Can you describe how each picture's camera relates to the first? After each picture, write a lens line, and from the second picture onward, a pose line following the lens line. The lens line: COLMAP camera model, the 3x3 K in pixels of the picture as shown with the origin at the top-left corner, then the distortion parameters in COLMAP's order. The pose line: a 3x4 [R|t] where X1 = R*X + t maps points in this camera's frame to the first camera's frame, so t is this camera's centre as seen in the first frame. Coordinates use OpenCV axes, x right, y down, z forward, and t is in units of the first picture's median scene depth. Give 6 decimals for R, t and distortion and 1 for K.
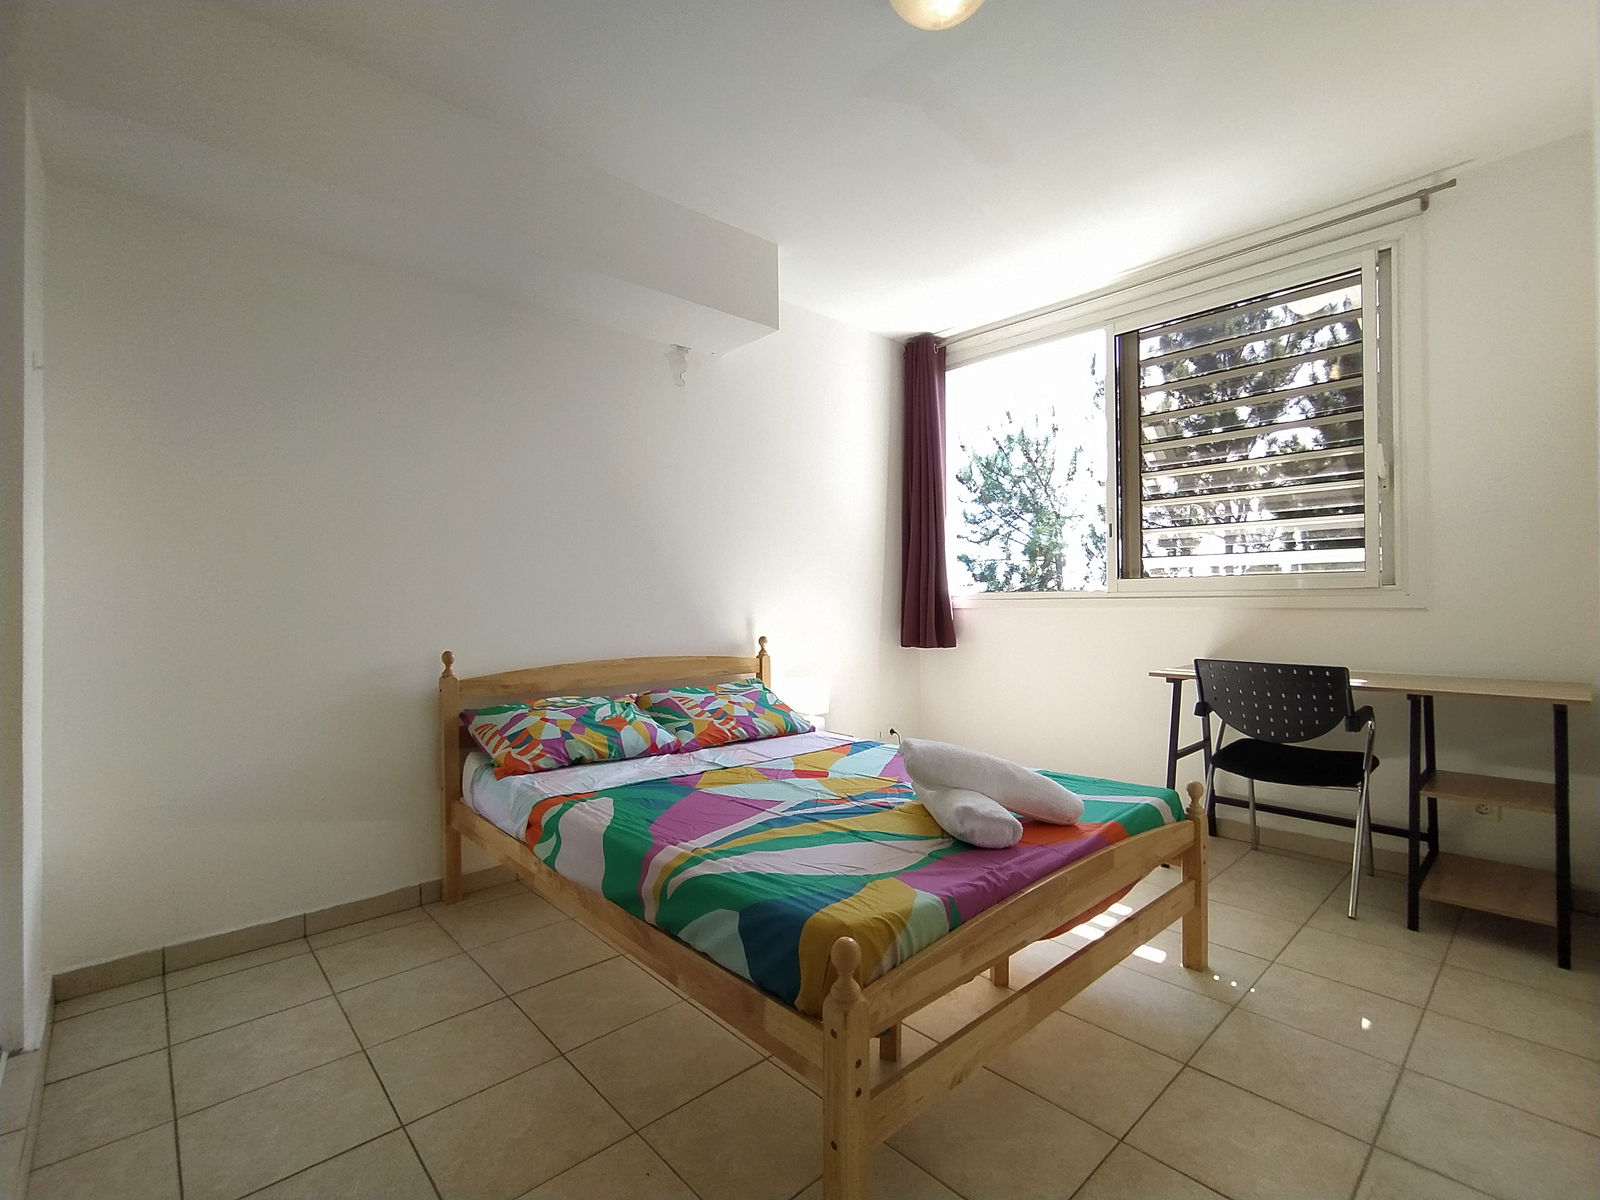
lens RADIAL K [[728.7, 0, 811.4], [0, 728.7, 603.1], [0, 0, 1]] dist [-0.003358, 0.022294]
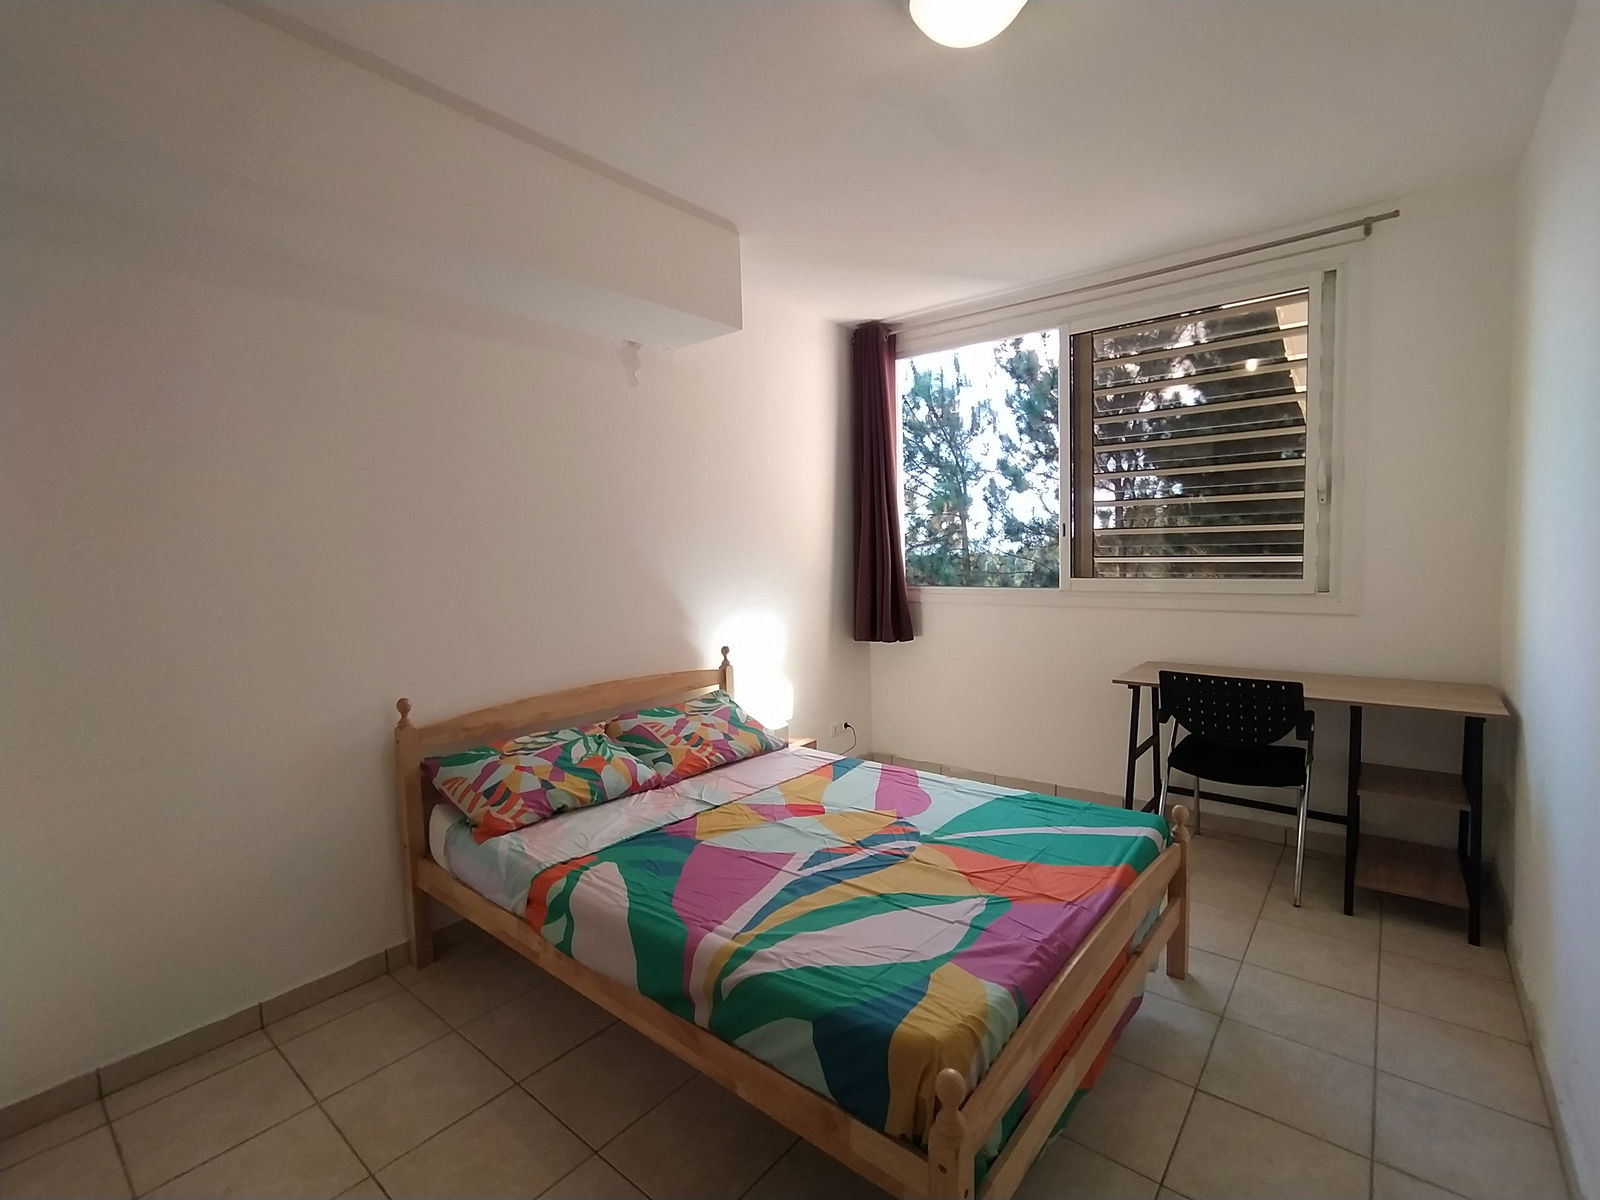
lens RADIAL K [[732.6, 0, 805.9], [0, 732.6, 600.0], [0, 0, 1]] dist [0.000607, 0.015904]
pose [[0.991322, -0.025449, 0.128967, -0.112825], [0.016706, 0.997516, 0.068429, -0.107739], [-0.130389, -0.065680, 0.989285, 0.035874]]
